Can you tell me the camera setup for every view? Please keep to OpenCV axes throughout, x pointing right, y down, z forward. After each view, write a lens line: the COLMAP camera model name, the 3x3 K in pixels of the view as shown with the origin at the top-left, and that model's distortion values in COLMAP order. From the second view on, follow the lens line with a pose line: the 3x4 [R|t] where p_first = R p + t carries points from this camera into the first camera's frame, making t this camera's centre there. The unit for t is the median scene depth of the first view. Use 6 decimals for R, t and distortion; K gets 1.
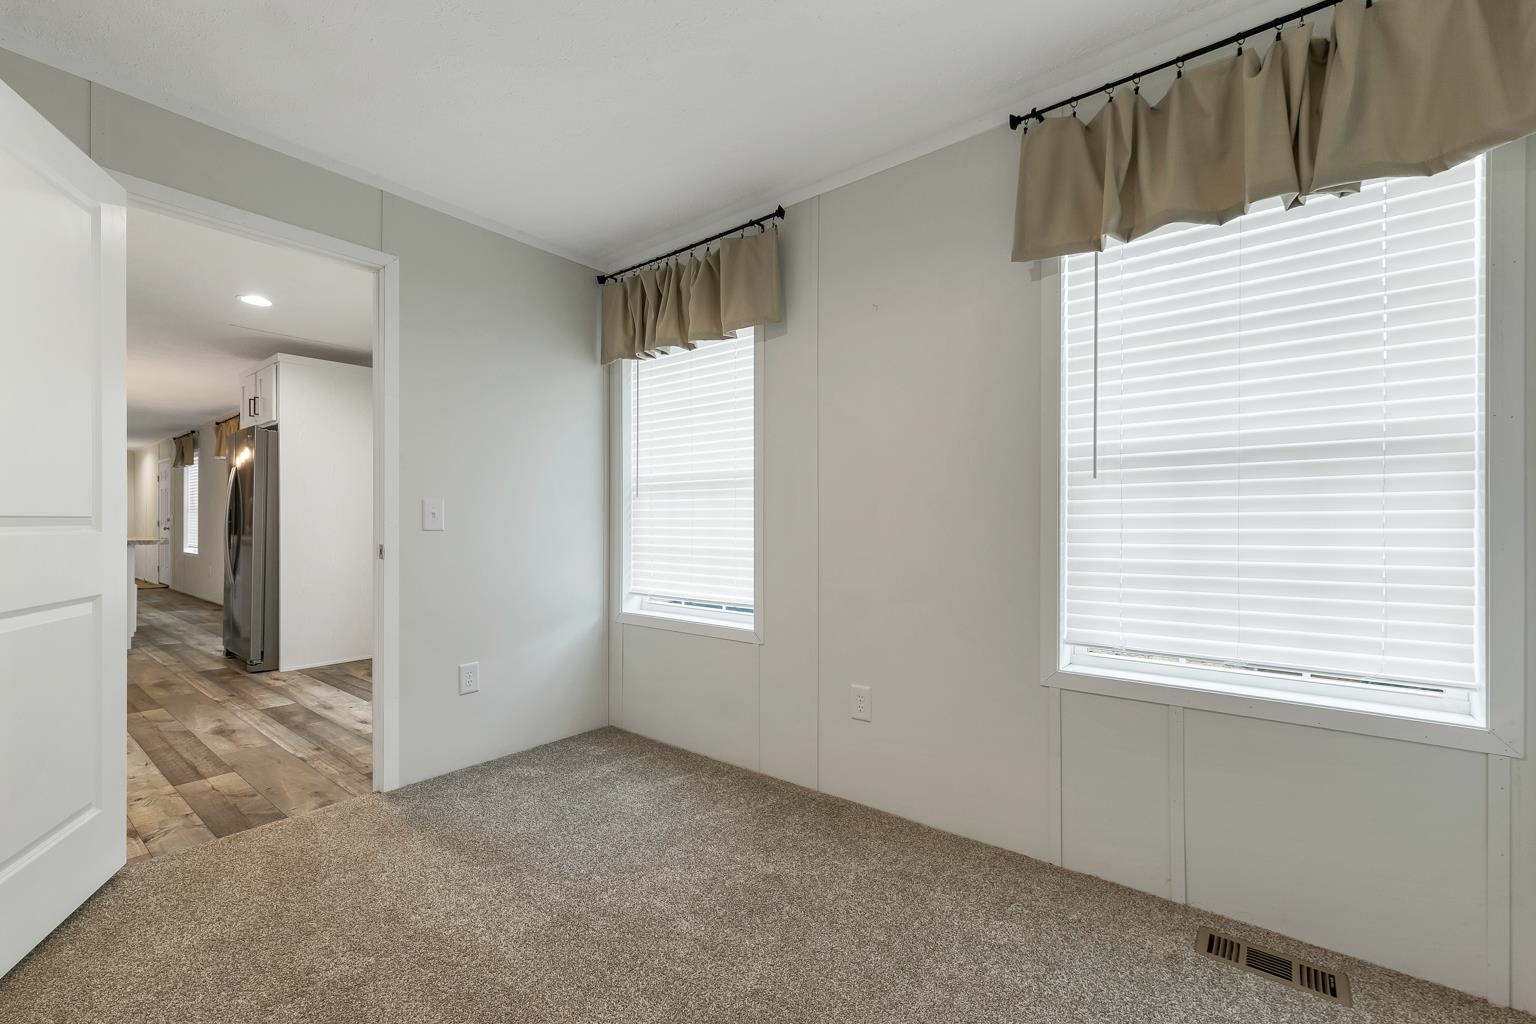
lens RADIAL K [[650.4, 0, 764.0], [0, 650.4, 519.4], [0, 0, 1]] dist [0.004822, 0.000147]
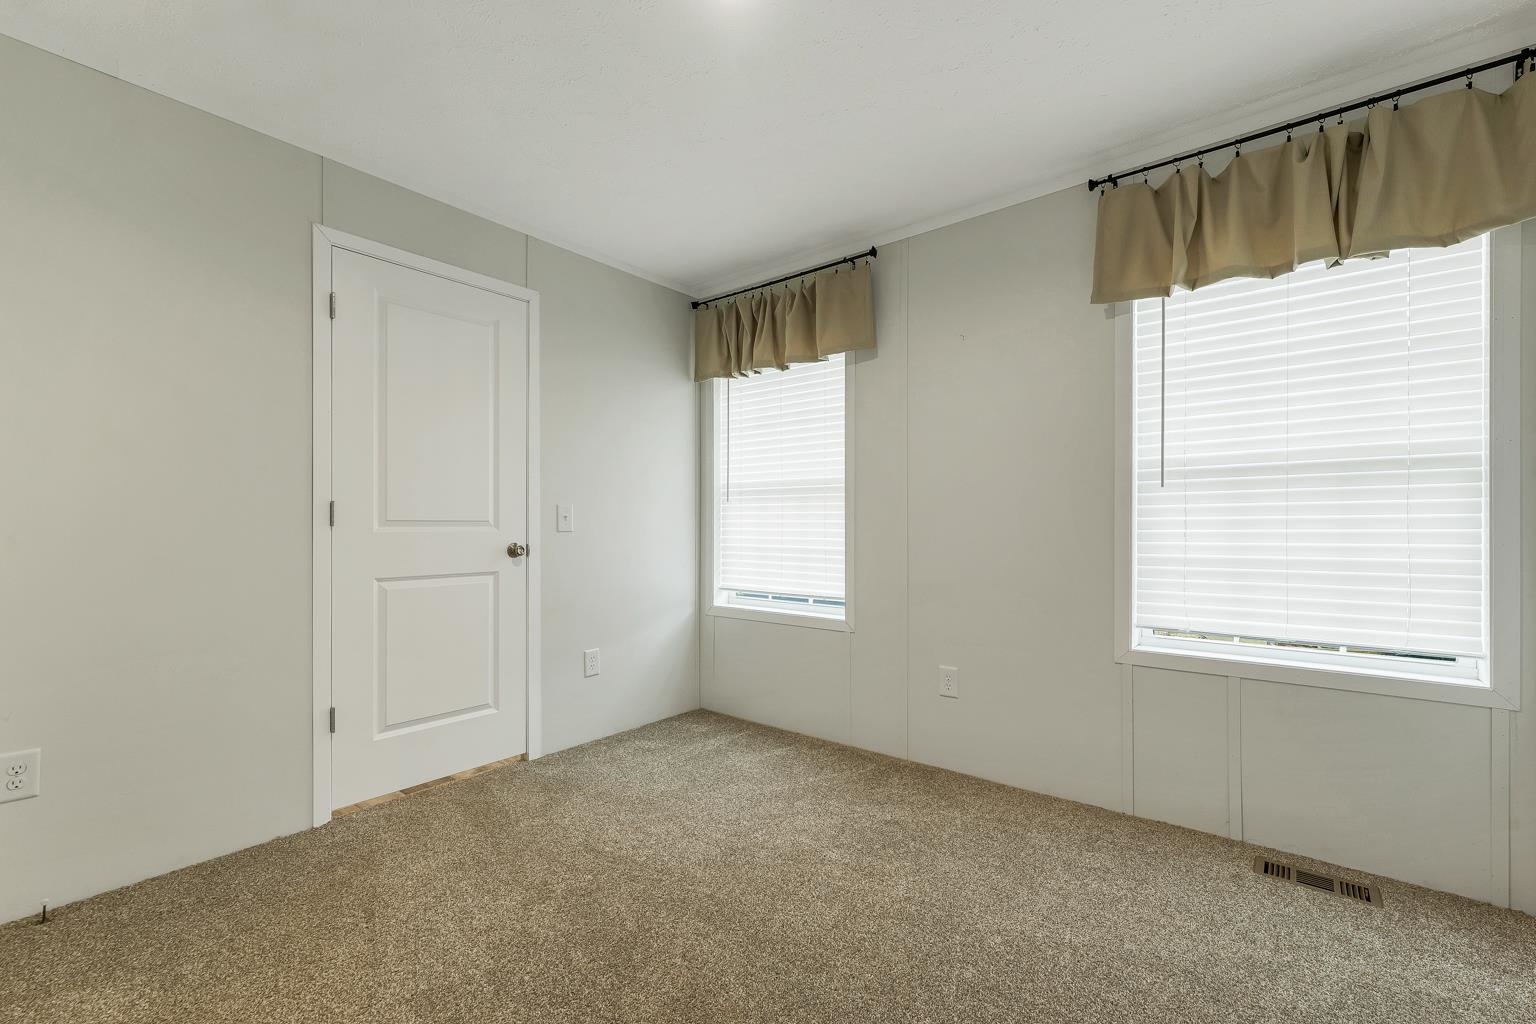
lens RADIAL K [[650.4, 0, 776.2], [0, 650.4, 522.4], [0, 0, 1]] dist [0.004822, 0.000147]
pose [[0.999999, 0.000219, 0.001038, -0.193806], [-0.000219, 1.000000, -0.000342, 0.001864], [-0.001038, 0.000342, 0.999999, -0.183631]]
